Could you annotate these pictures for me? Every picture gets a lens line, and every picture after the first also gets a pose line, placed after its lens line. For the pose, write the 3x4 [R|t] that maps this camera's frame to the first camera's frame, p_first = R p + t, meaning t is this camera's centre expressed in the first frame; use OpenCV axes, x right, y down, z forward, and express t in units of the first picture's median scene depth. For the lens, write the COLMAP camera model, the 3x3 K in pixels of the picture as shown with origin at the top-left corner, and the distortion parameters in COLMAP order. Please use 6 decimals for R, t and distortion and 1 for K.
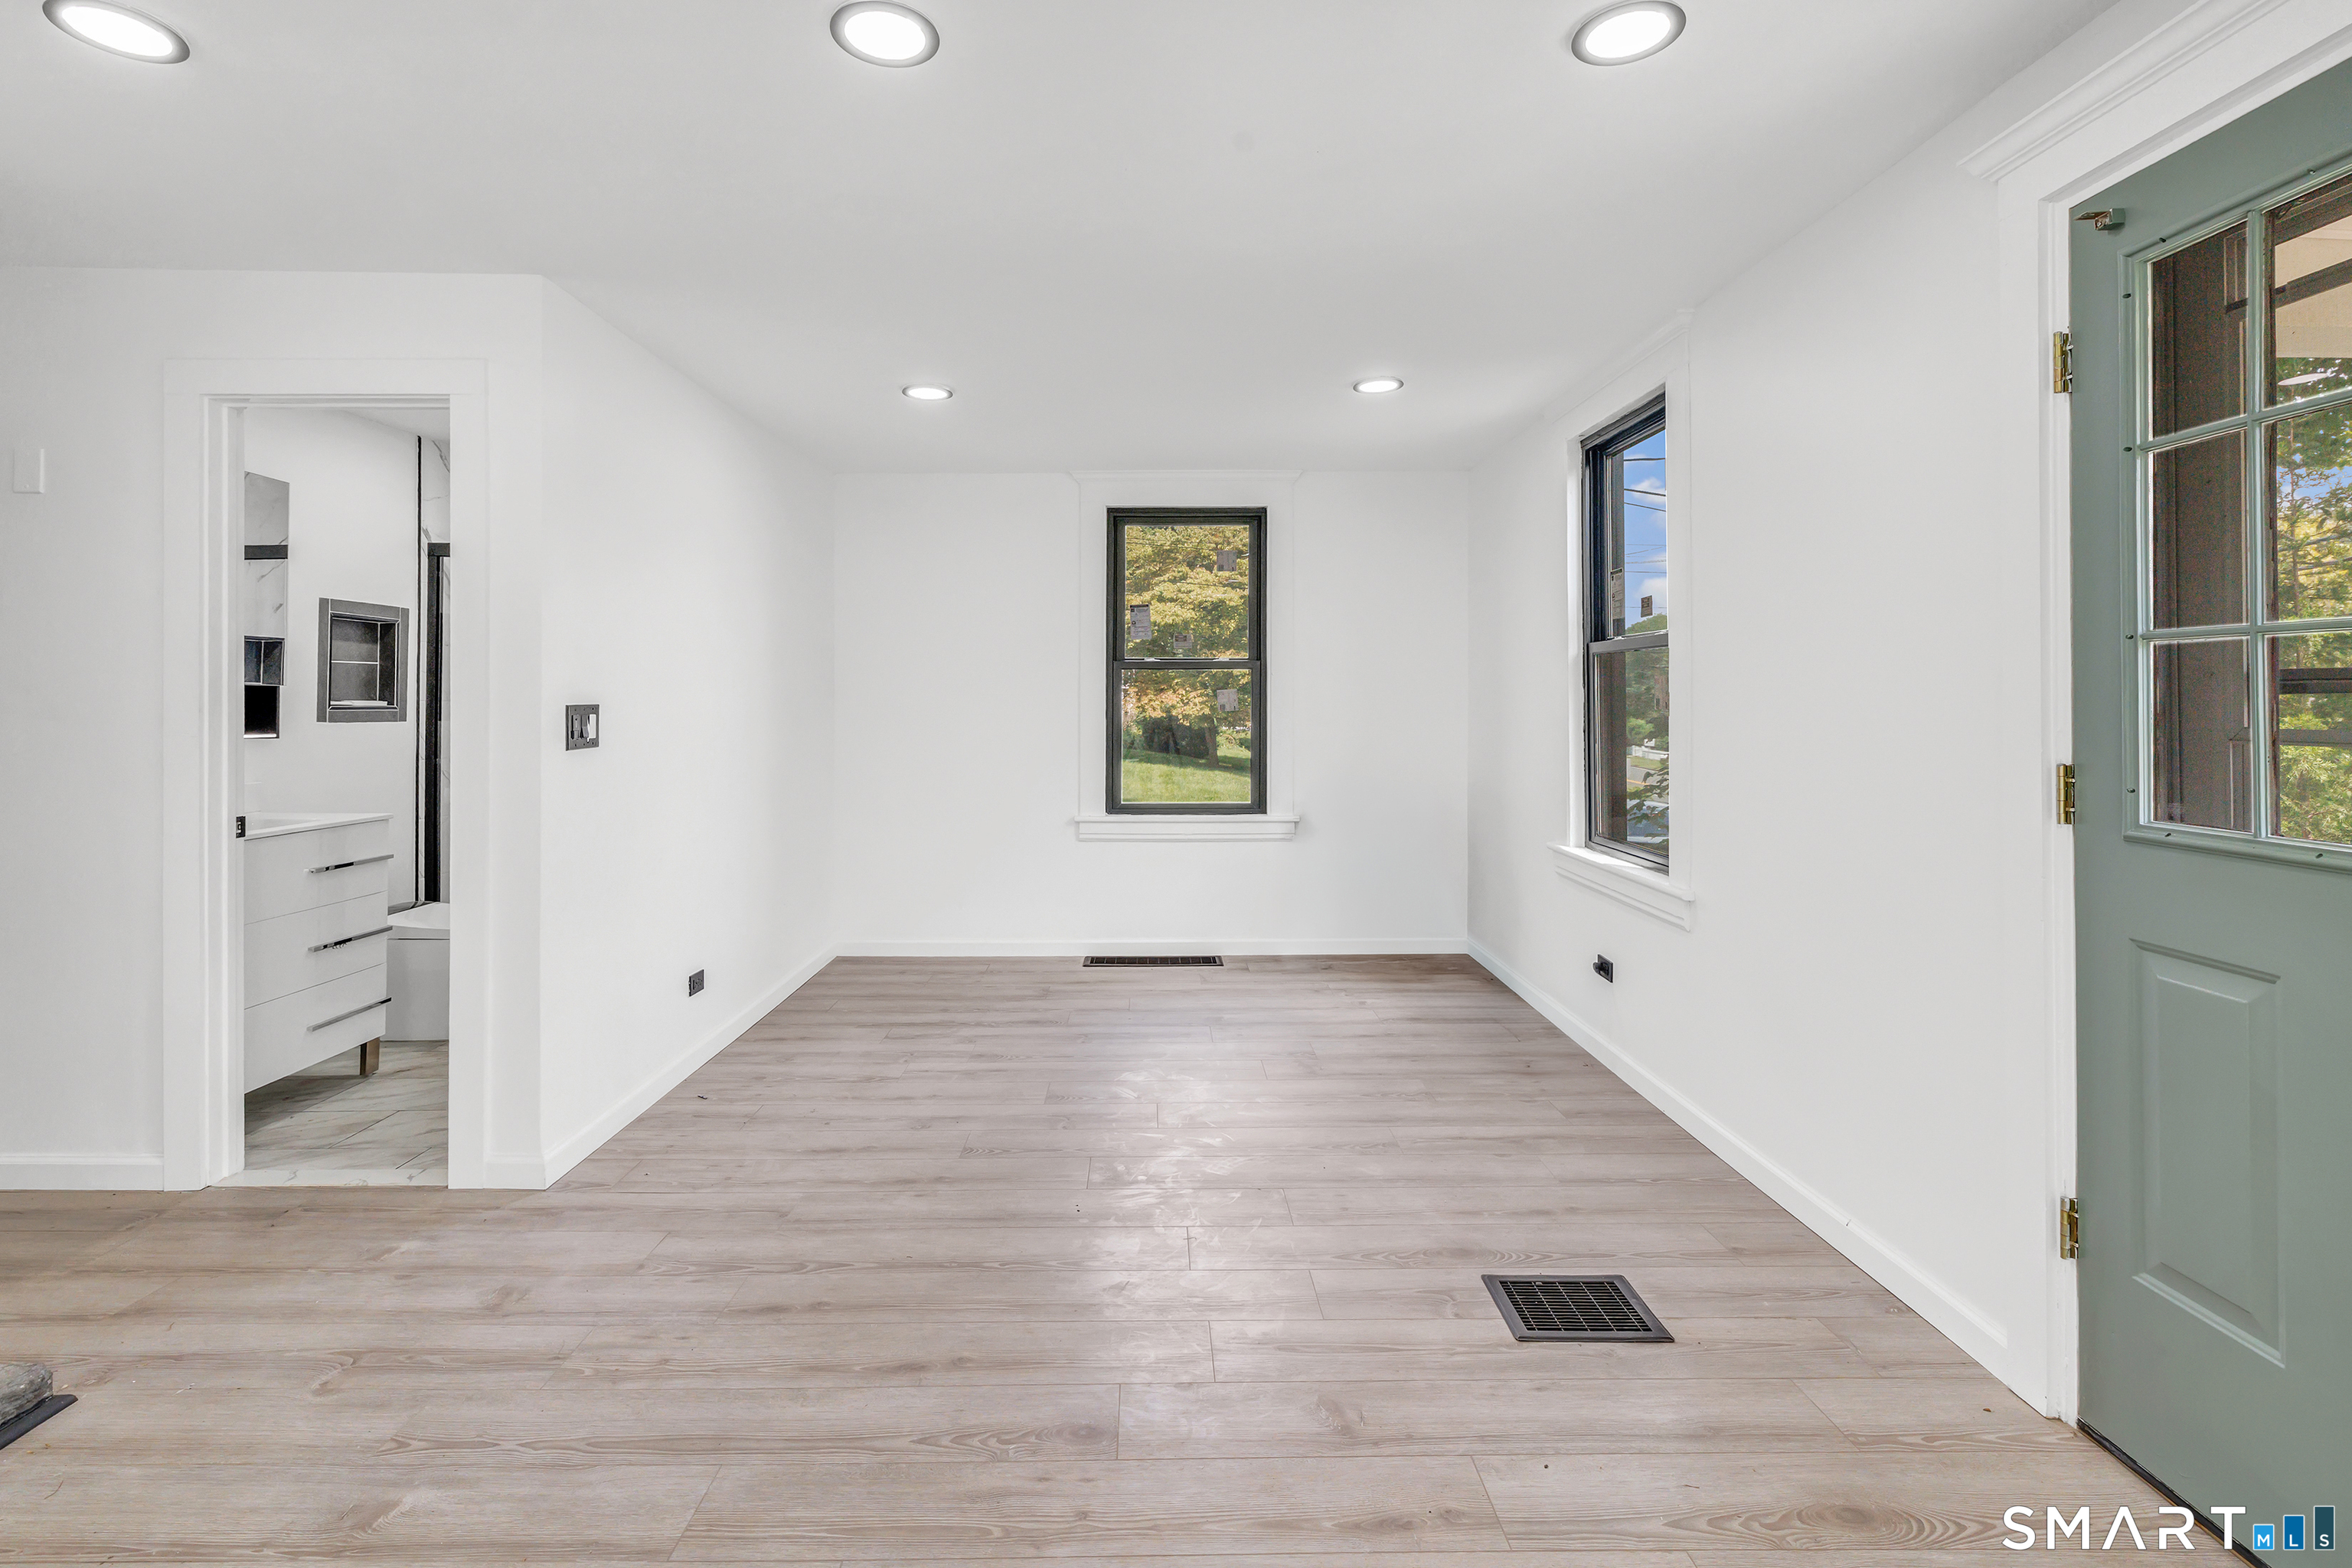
lens RADIAL K [[1150.8, 0, 1096.9], [0, 1150.8, 699.2], [0, 0, 1]] dist [-0.000856, -0.000077]
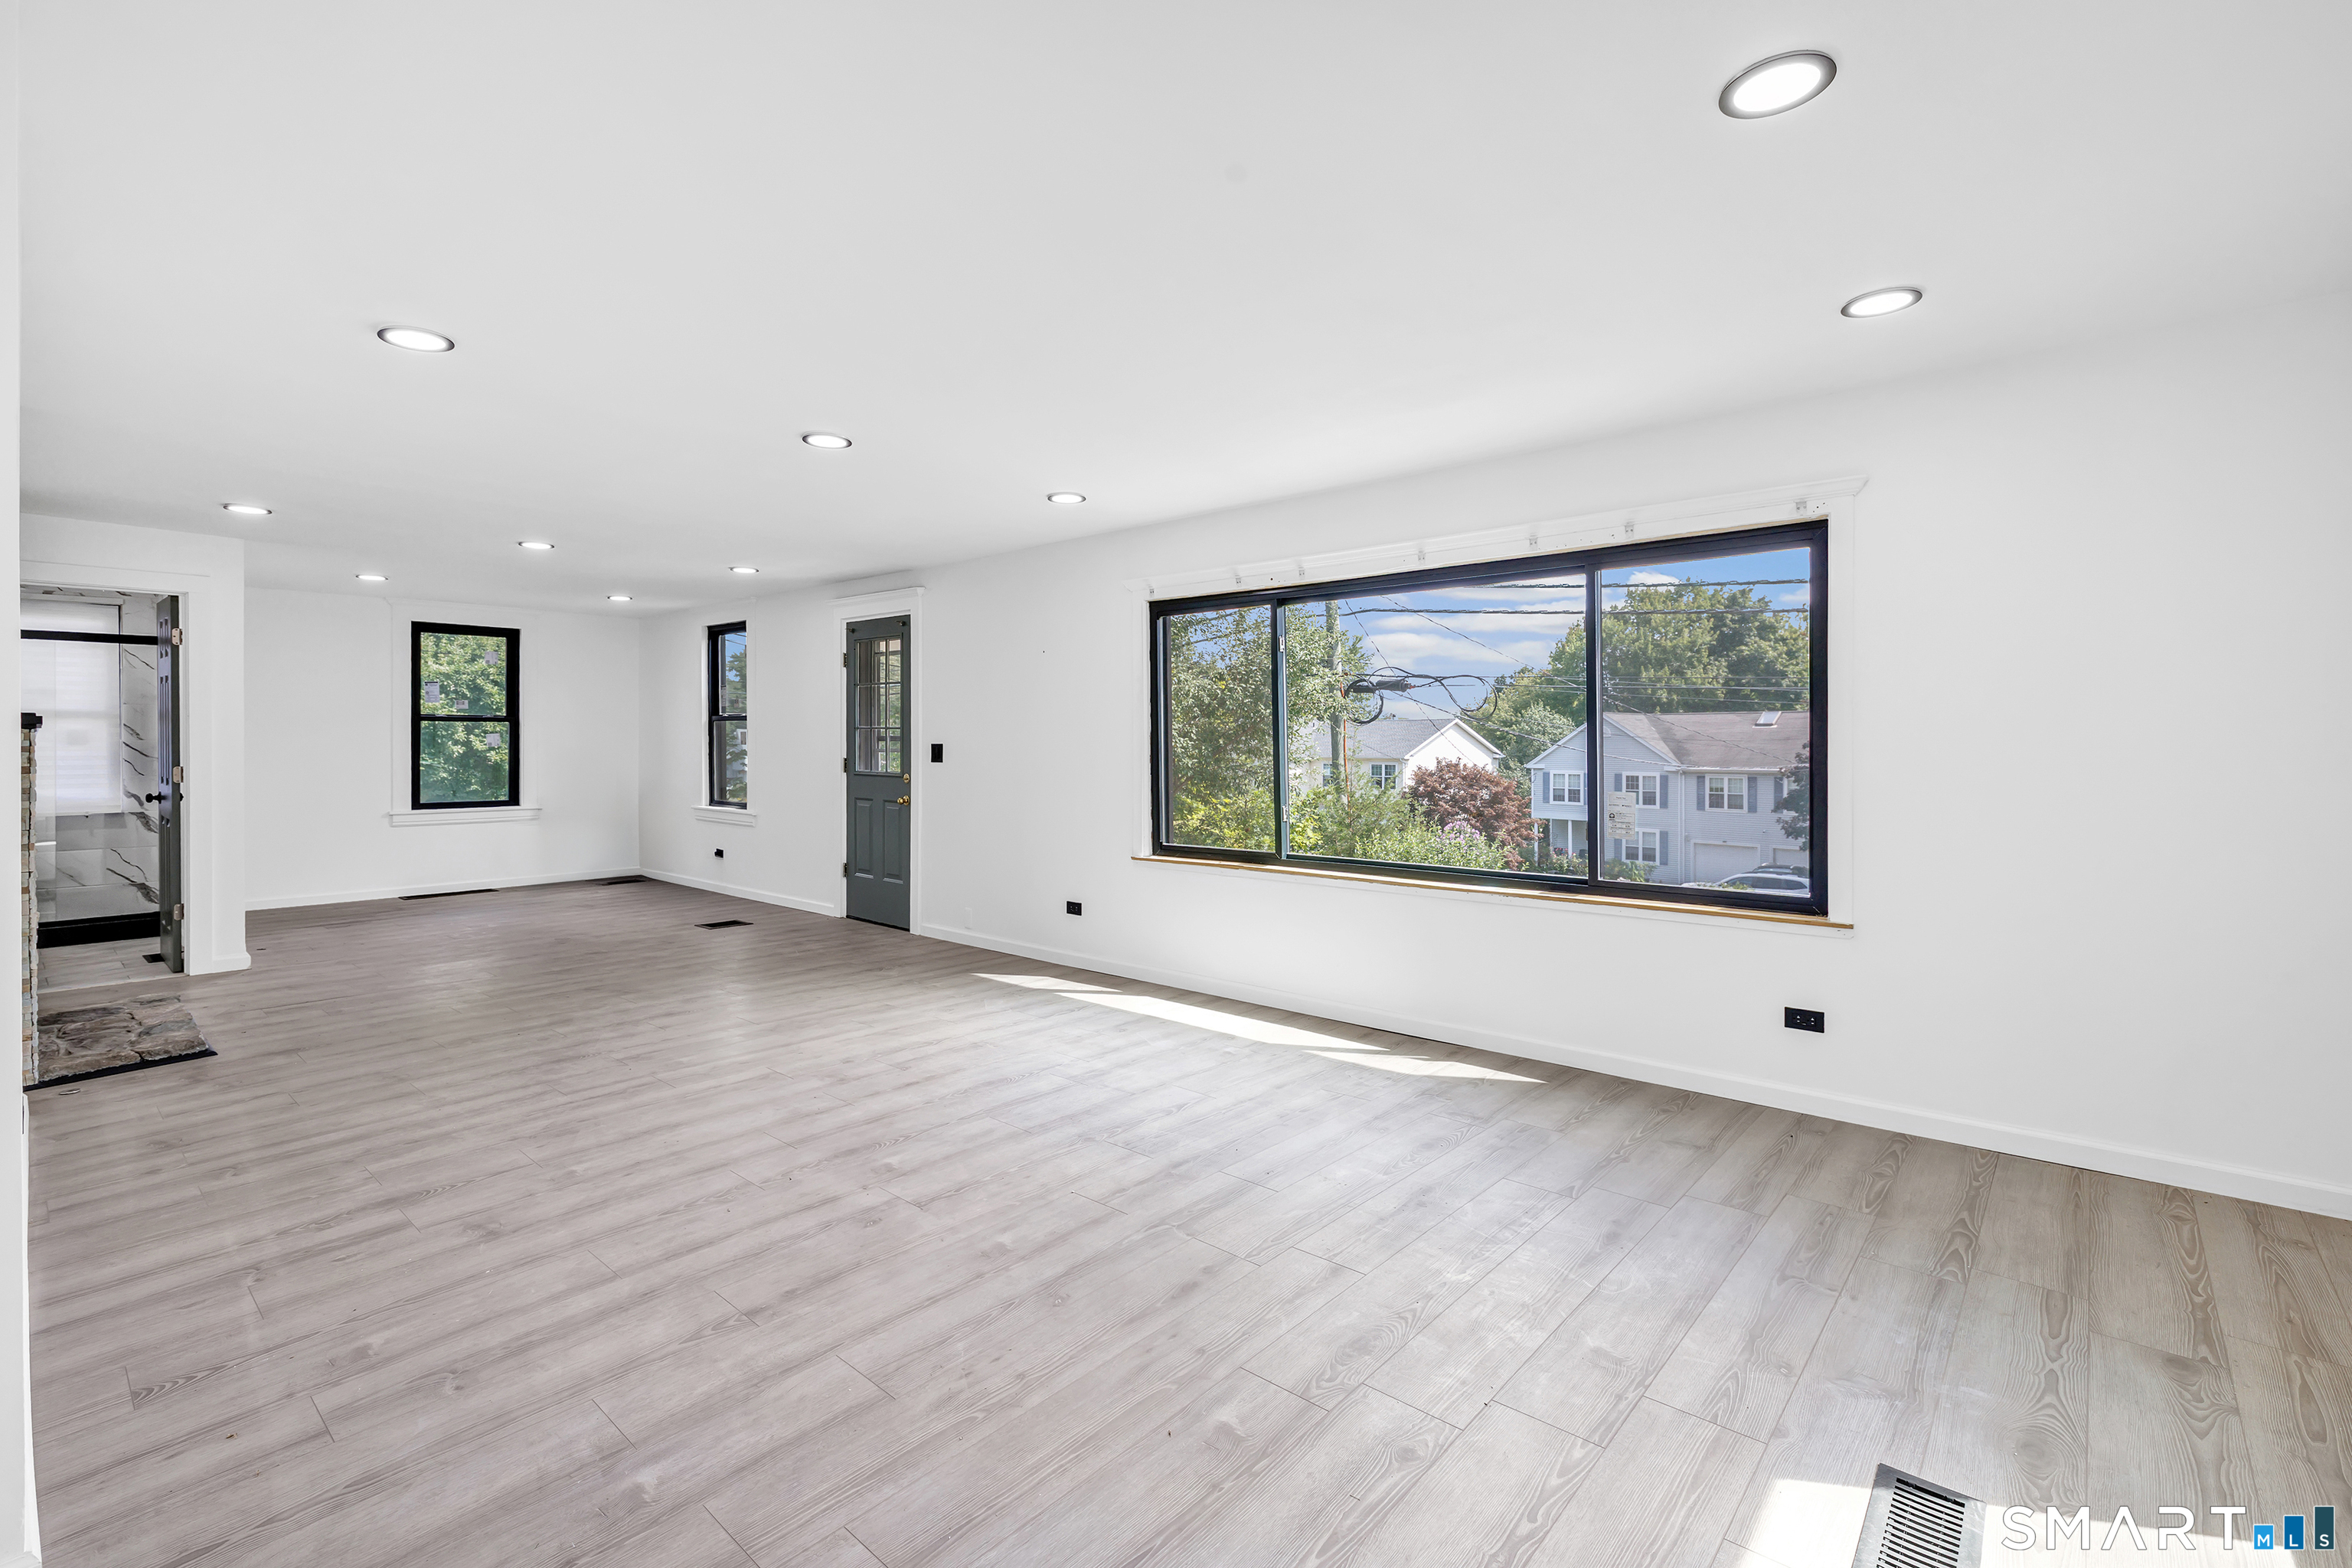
lens RADIAL K [[1072.5, 0, 1176.3], [0, 1072.5, 748.4], [0, 0, 1]] dist [-0.001896, 0.000300]
pose [[0.648163, -0.001119, 0.761501, -0.548434], [-0.006007, 0.999960, 0.006583, -0.004575], [-0.761478, -0.008841, 0.648131, -0.999339]]
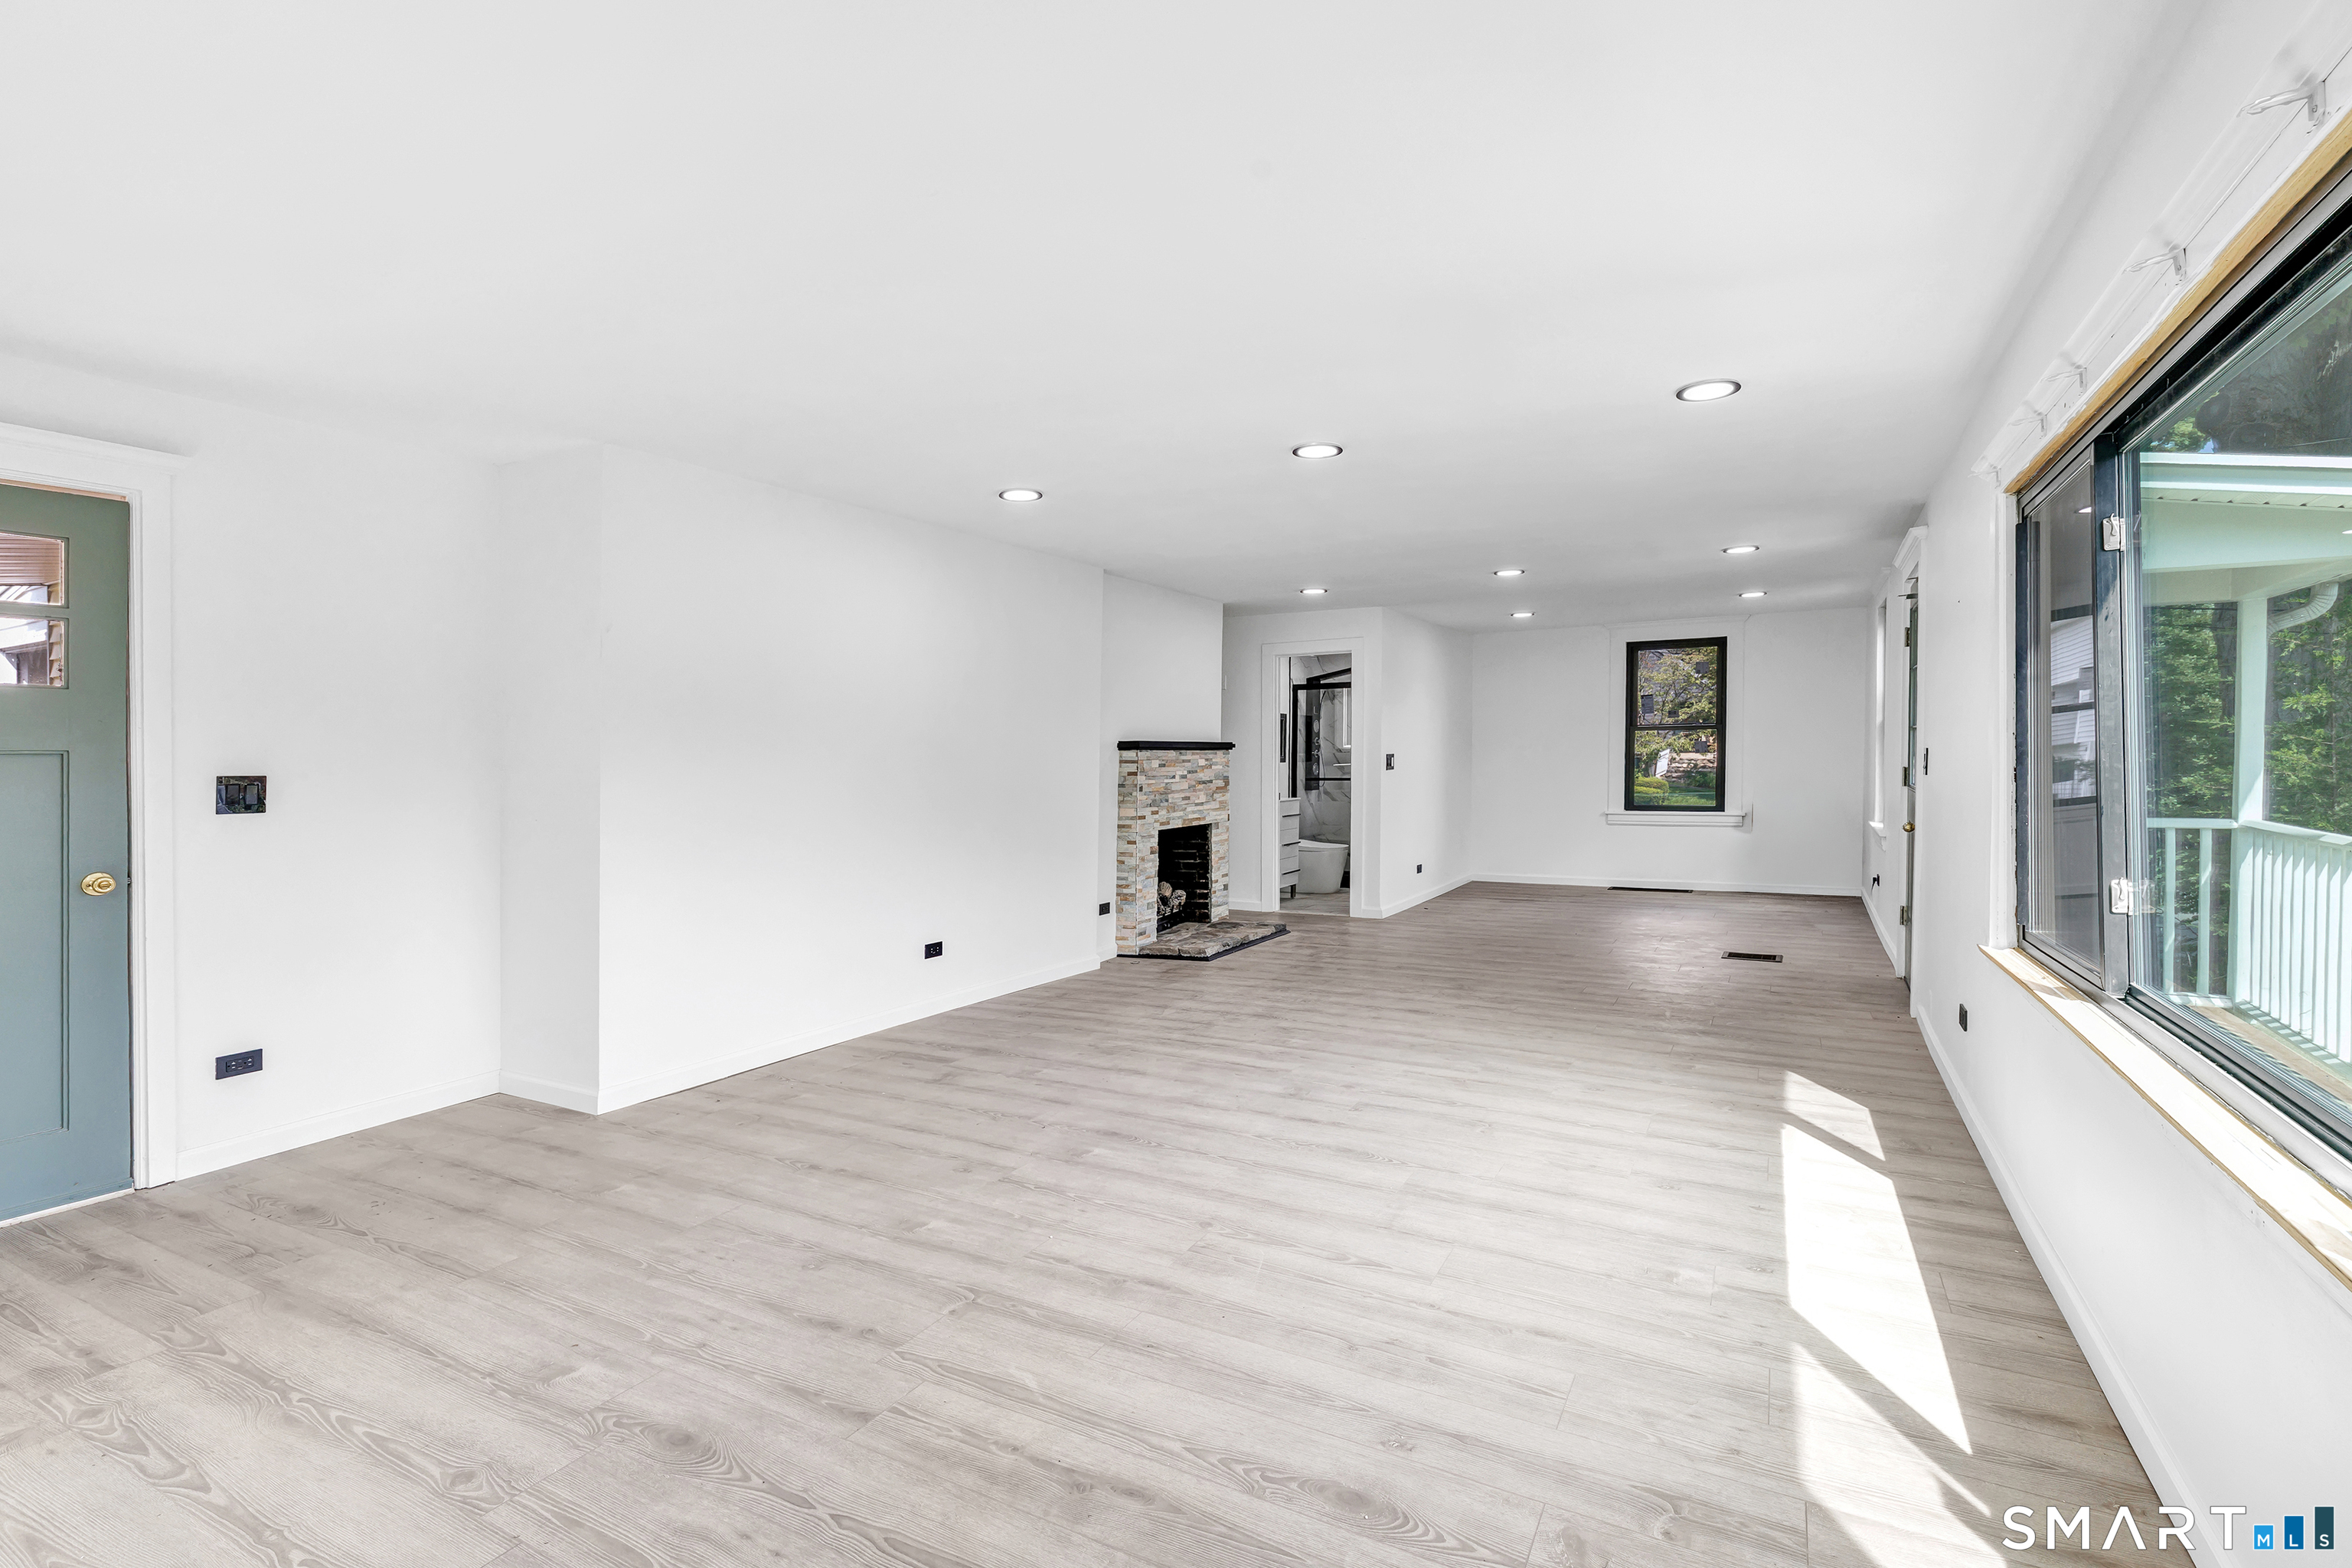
lens RADIAL K [[1058.0, 0, 1151.2], [0, 1058.0, 780.3], [0, 0, 1]] dist [0.000630, 0.000065]
pose [[0.882023, -0.001572, -0.471203, 0.168919], [0.015816, 0.999530, 0.026270, -0.005265], [0.470940, -0.030623, 0.881634, -1.025346]]
